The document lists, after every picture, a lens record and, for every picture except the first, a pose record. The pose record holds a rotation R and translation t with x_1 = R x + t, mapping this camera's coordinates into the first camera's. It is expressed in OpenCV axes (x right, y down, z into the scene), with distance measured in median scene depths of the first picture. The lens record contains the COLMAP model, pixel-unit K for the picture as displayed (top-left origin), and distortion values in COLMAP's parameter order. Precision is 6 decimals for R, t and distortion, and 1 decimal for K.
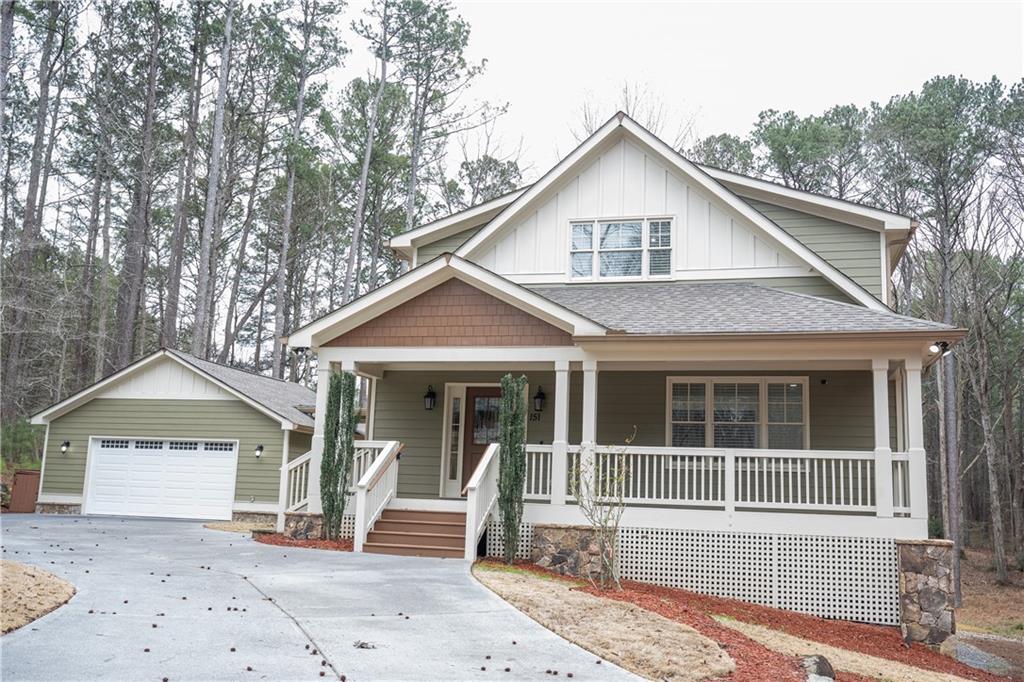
lens RADIAL K [[905.8, 0, 490.9], [0, 905.8, 339.3], [0, 0, 1]] dist [0.006741, -0.005959]
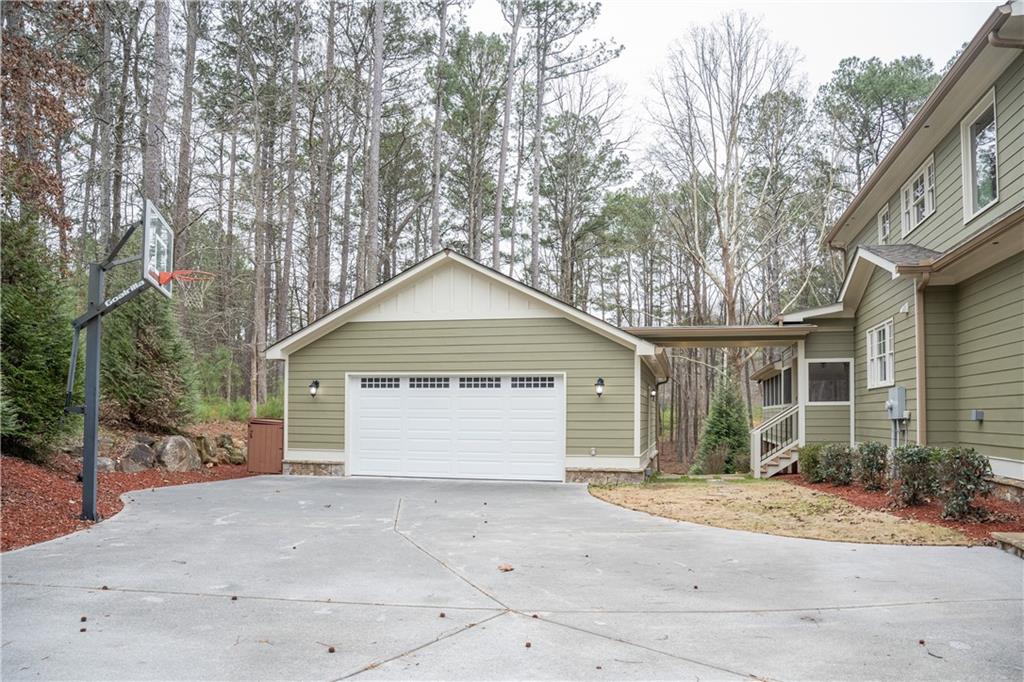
lens RADIAL K [[722.7, 0, 512.1], [0, 722.7, 367.1], [0, 0, 1]] dist [-0.085748, 0.002003]
pose [[0.999476, -0.027258, 0.017474, -0.318039], [0.025309, 0.994318, 0.103395, 0.043996], [-0.020193, -0.102899, 0.994487, 0.406537]]
